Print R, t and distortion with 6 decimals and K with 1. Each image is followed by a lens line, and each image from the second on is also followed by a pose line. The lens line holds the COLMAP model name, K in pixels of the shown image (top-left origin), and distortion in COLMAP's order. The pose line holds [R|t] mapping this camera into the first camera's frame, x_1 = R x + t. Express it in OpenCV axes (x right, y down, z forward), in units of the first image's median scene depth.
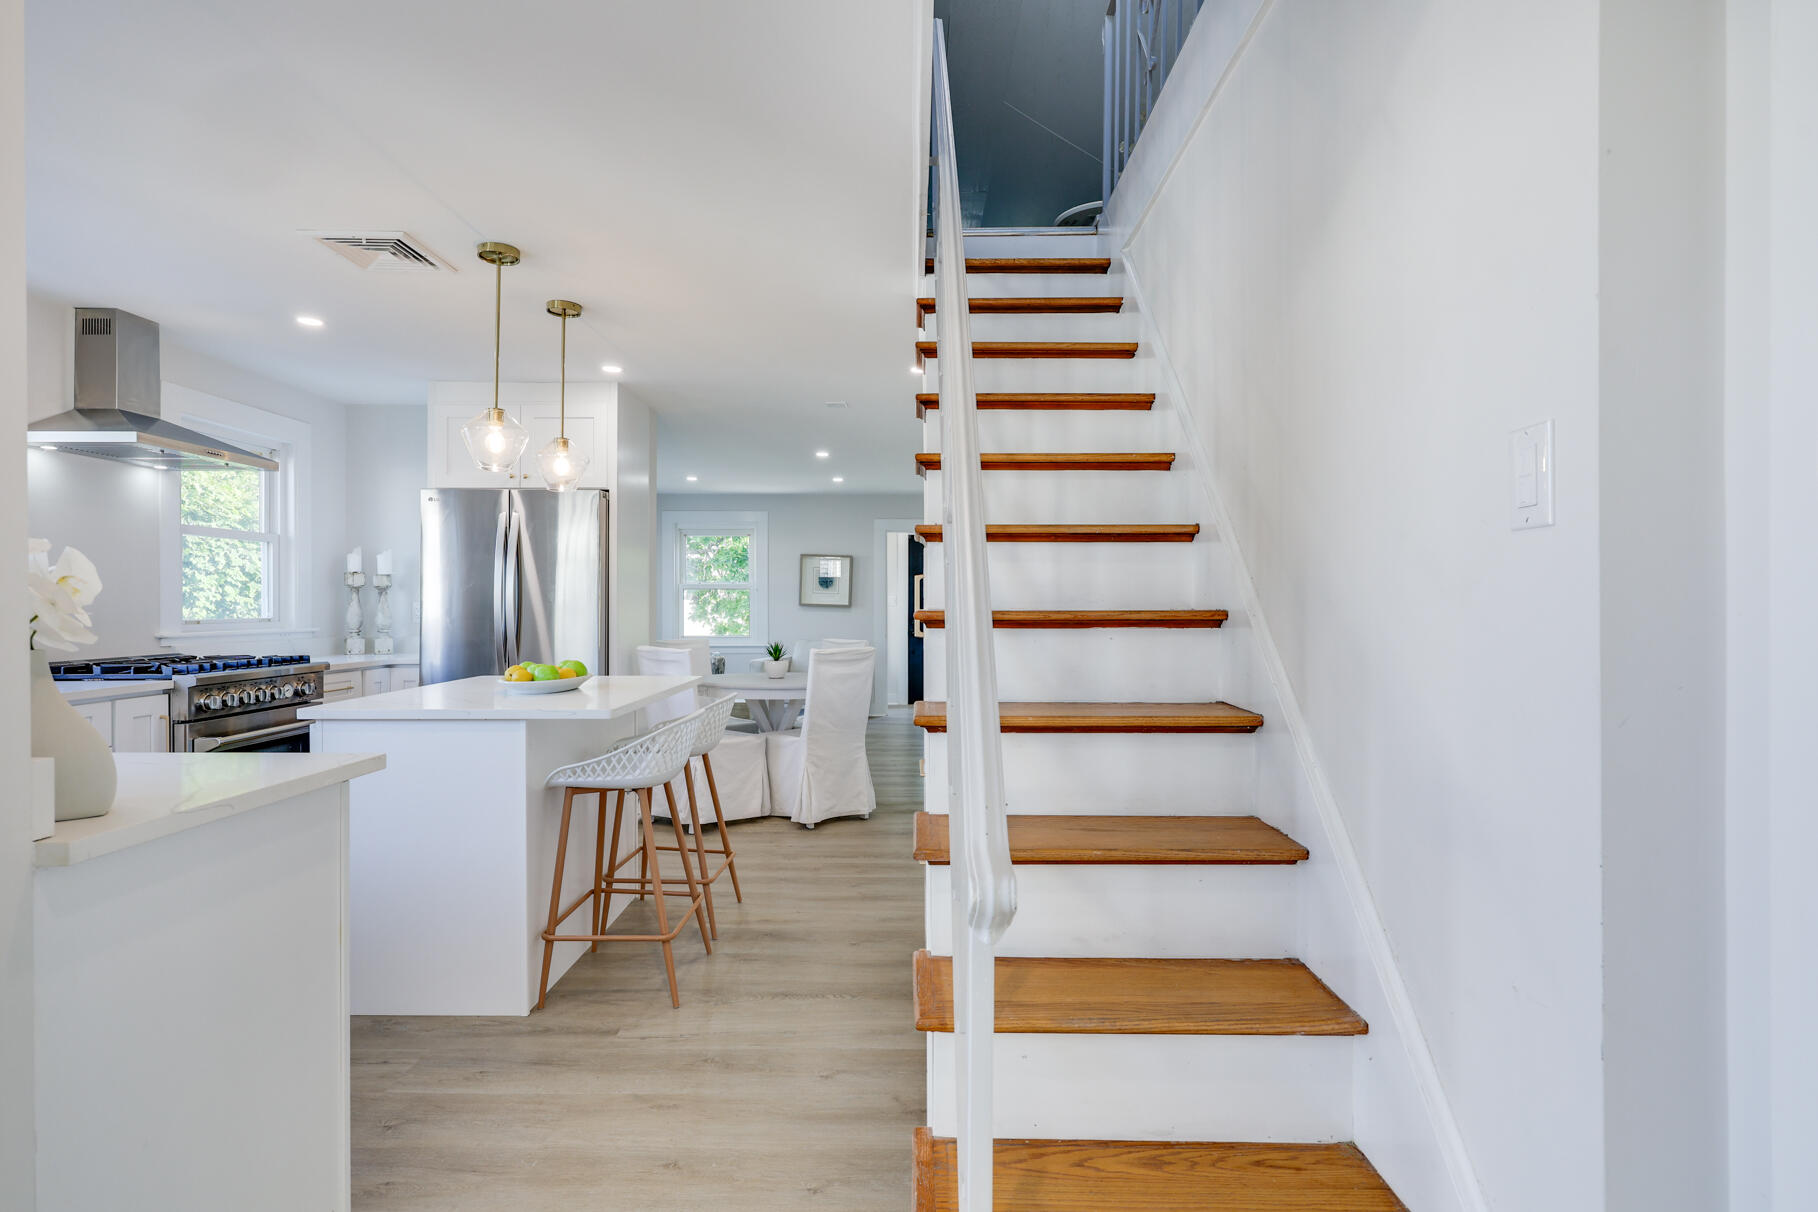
lens RADIAL K [[853.8, 0, 909.0], [0, 853.8, 606.0], [0, 0, 1]] dist [0.001803, 0.000178]
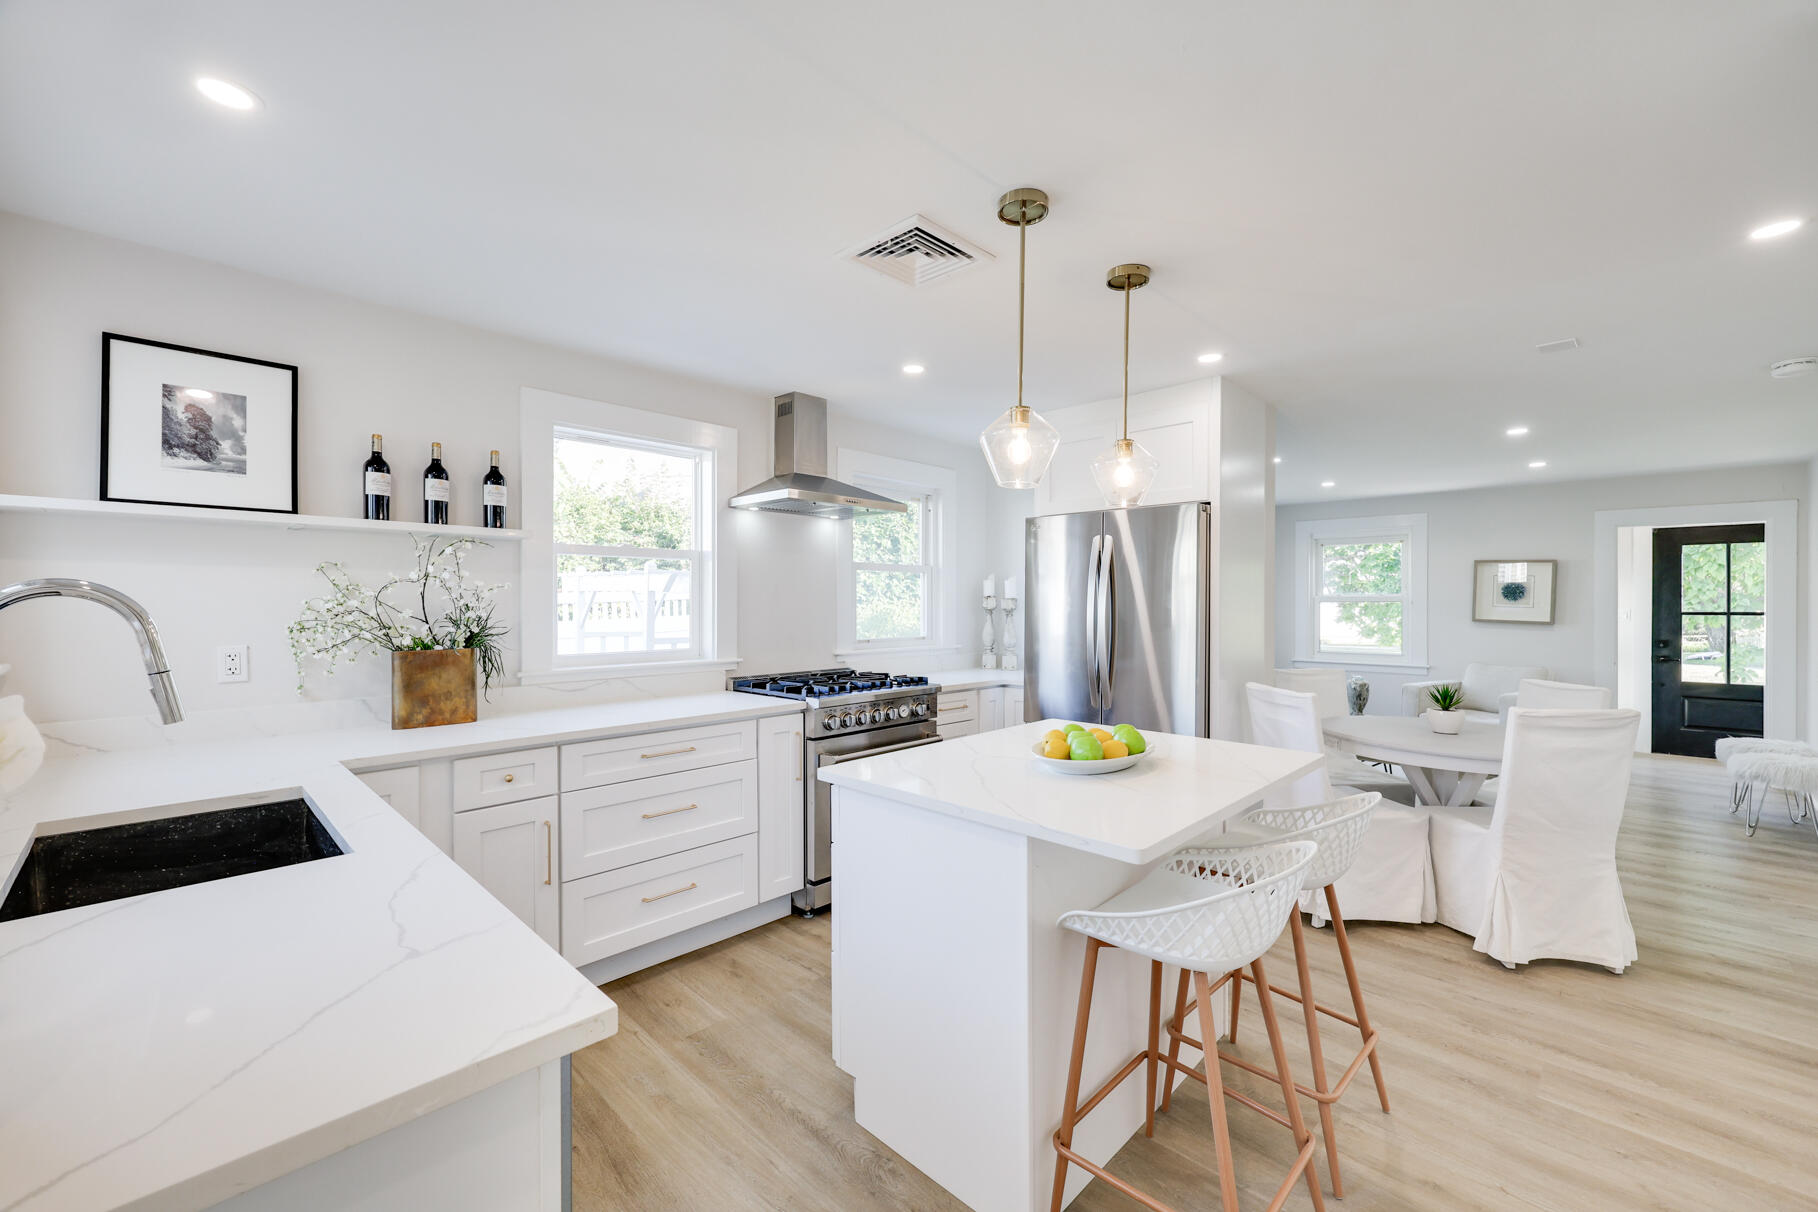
lens RADIAL K [[730.0, 0, 905.3], [0, 730.0, 600.0], [0, 0, 1]] dist [0.000524, 0.000133]
pose [[0.709733, -0.000354, -0.704471, -0.056255], [-0.009021, 0.999913, -0.009591, -0.030381], [0.704413, 0.013162, 0.709668, 0.292367]]
